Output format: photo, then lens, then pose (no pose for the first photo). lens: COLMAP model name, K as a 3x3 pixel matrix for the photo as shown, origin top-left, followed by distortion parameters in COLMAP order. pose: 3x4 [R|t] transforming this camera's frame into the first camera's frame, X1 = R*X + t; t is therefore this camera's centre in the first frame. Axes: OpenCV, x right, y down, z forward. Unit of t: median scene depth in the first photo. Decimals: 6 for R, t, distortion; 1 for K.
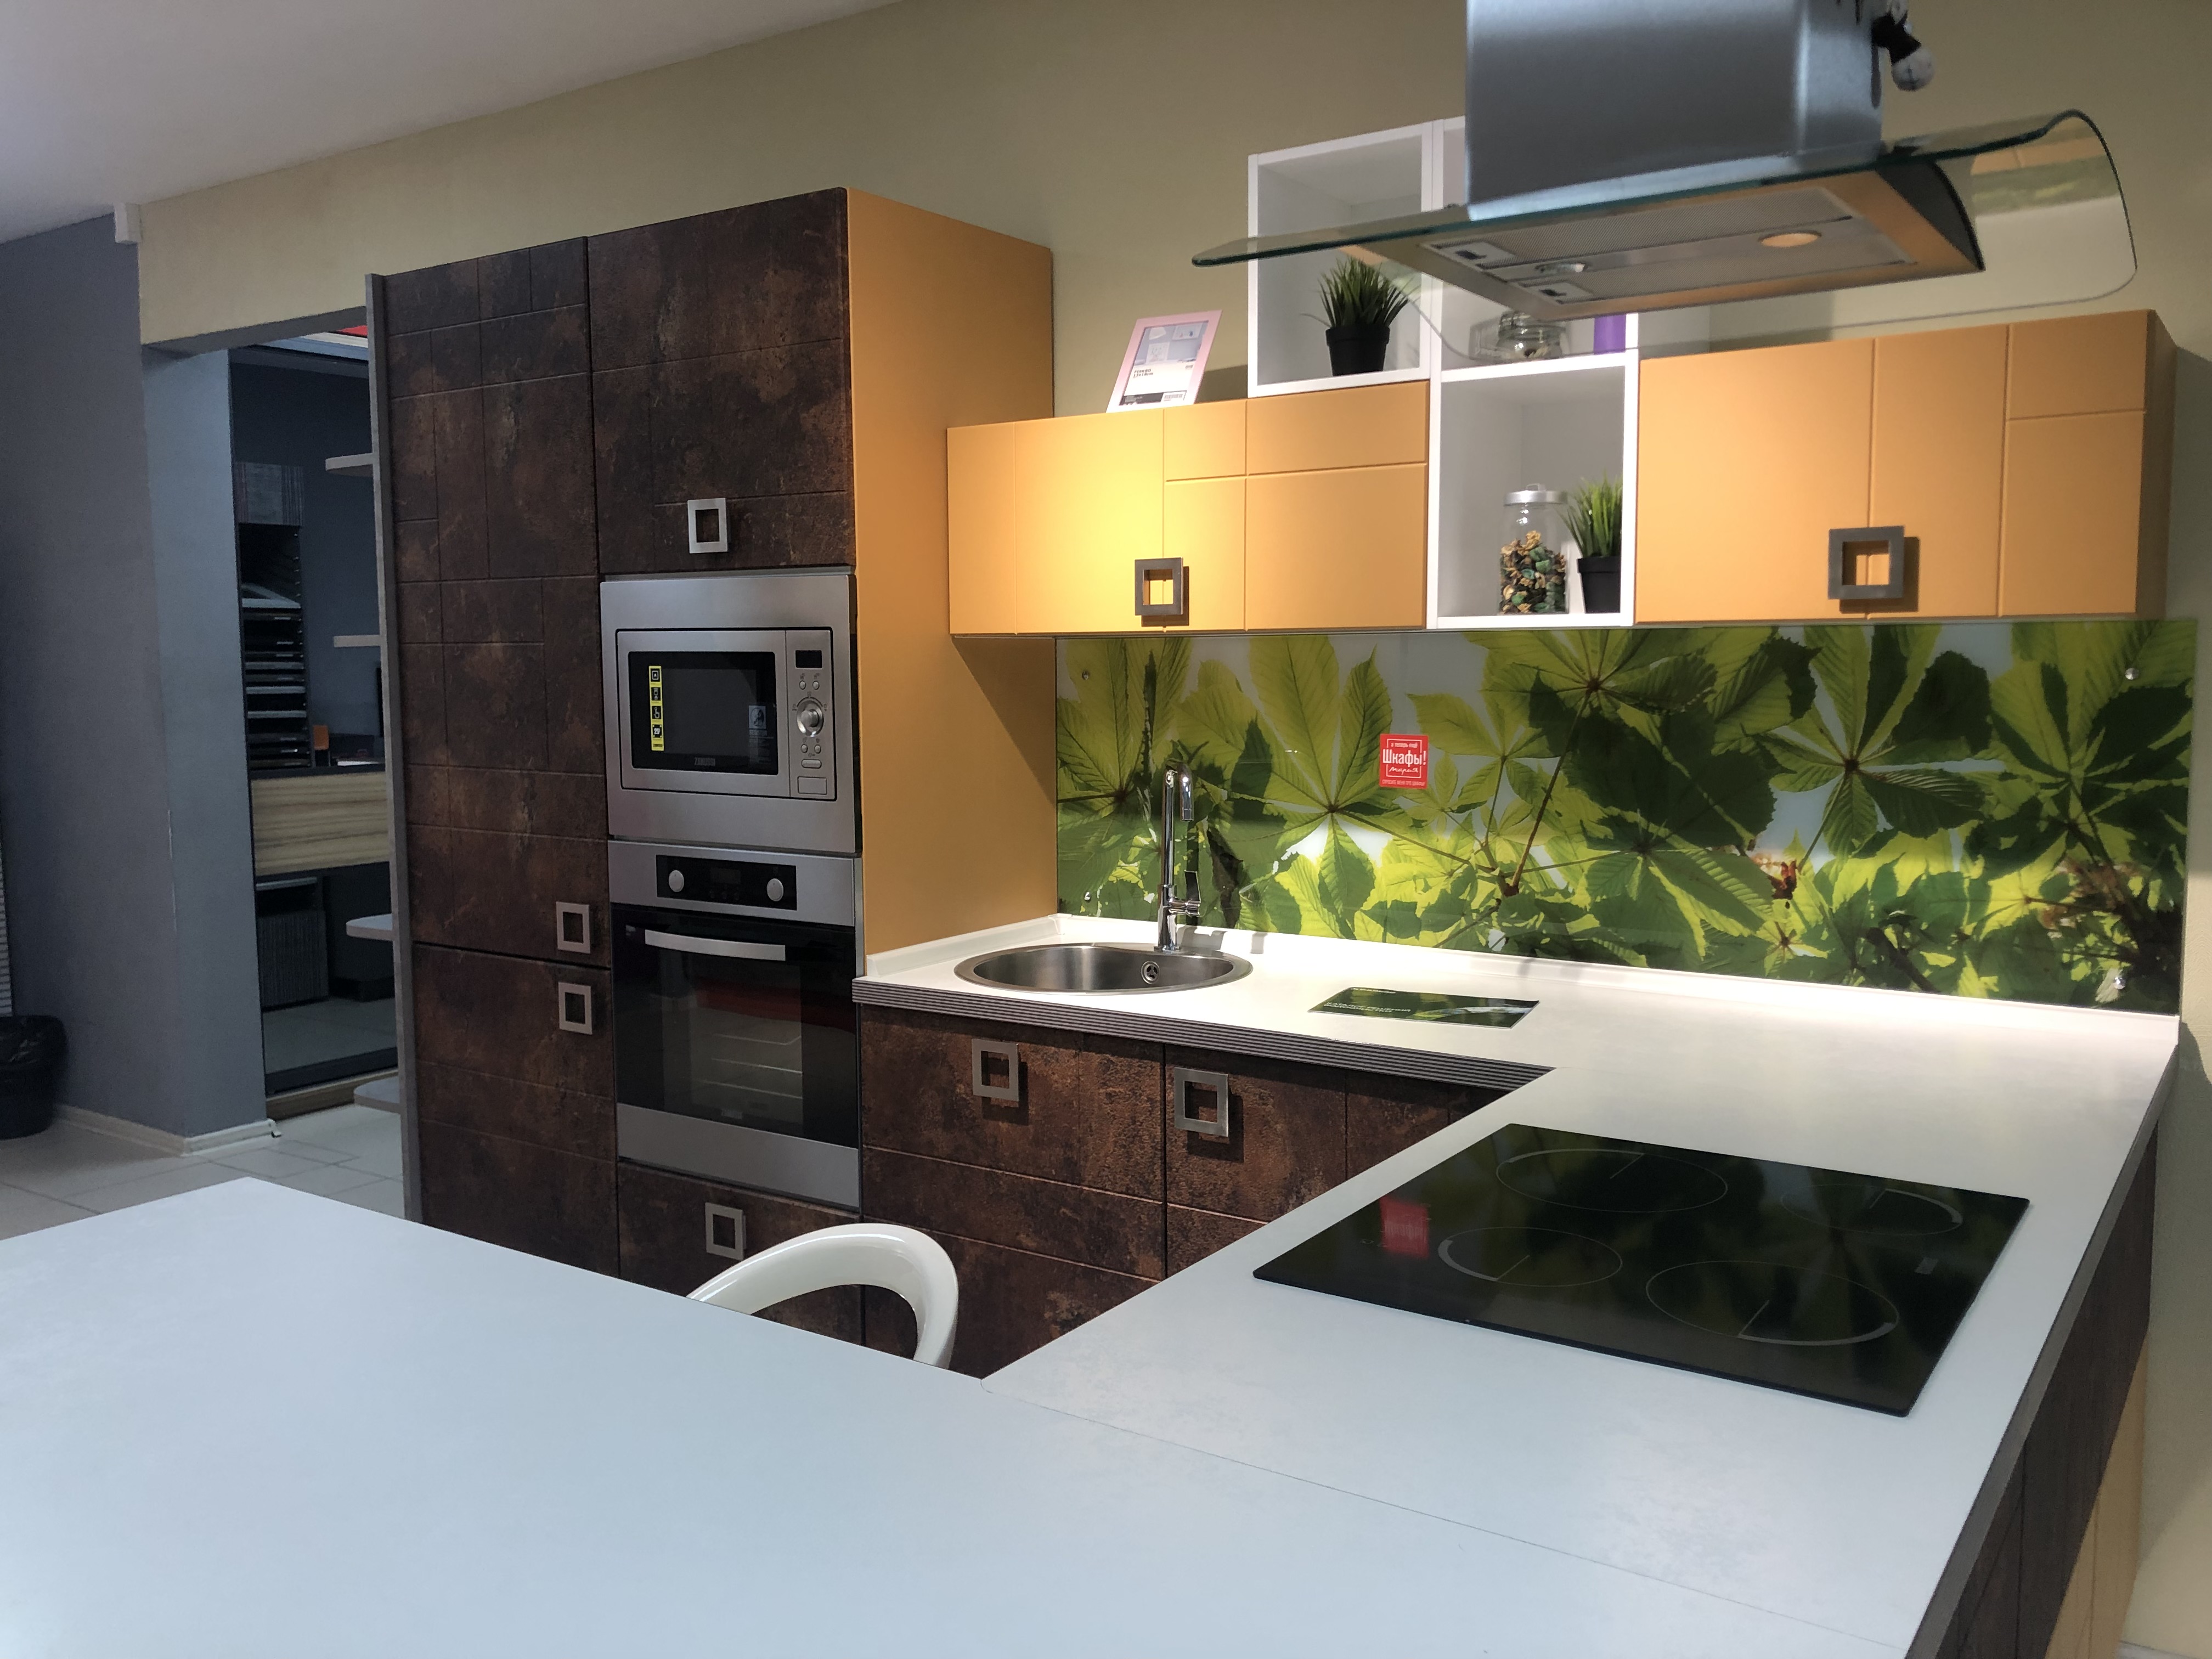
lens RADIAL K [[1809.9, 0, 1106.0], [0, 1809.9, 829.5], [0, 0, 1]] dist [0.045387, -0.060713]
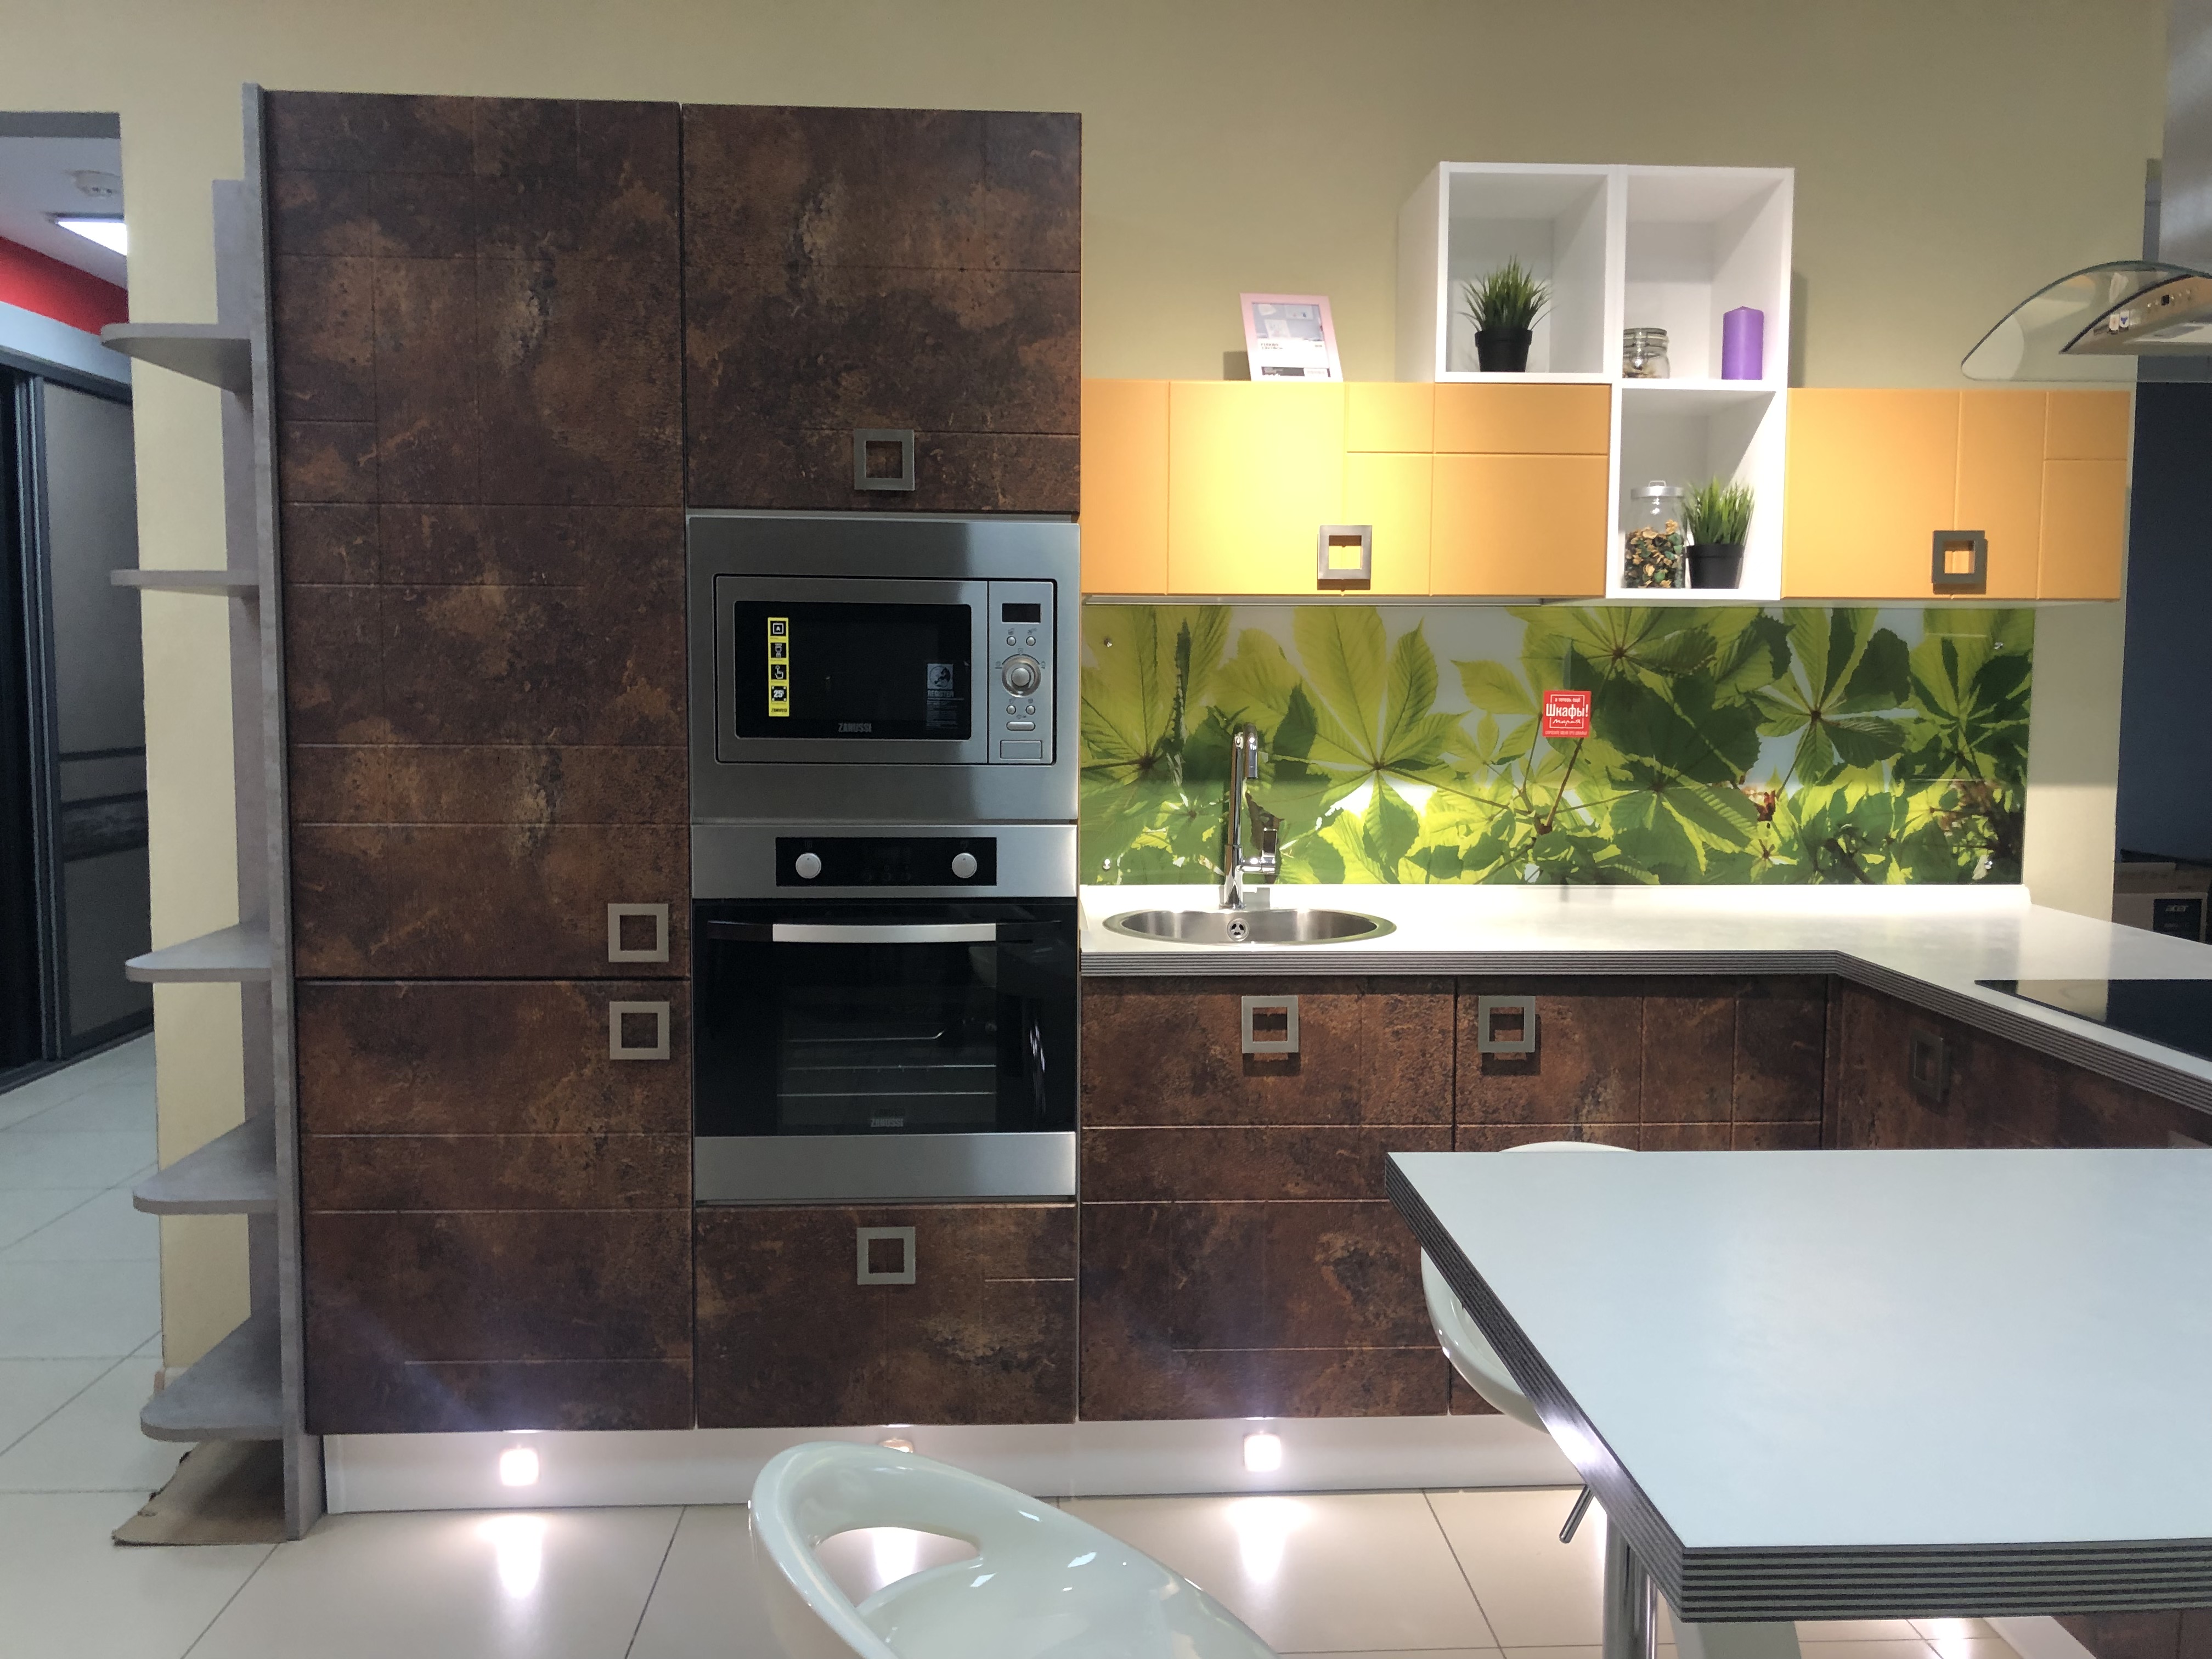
lens RADIAL K [[1803.4, 0, 1114.0], [0, 1803.4, 834.1], [0, 0, 1]] dist [0.087017, -0.262406]
pose [[0.796772, -0.042055, 0.602814, -0.707211], [0.047112, 0.998862, 0.007414, 0.015145], [-0.602440, 0.022492, 0.797847, 0.241314]]
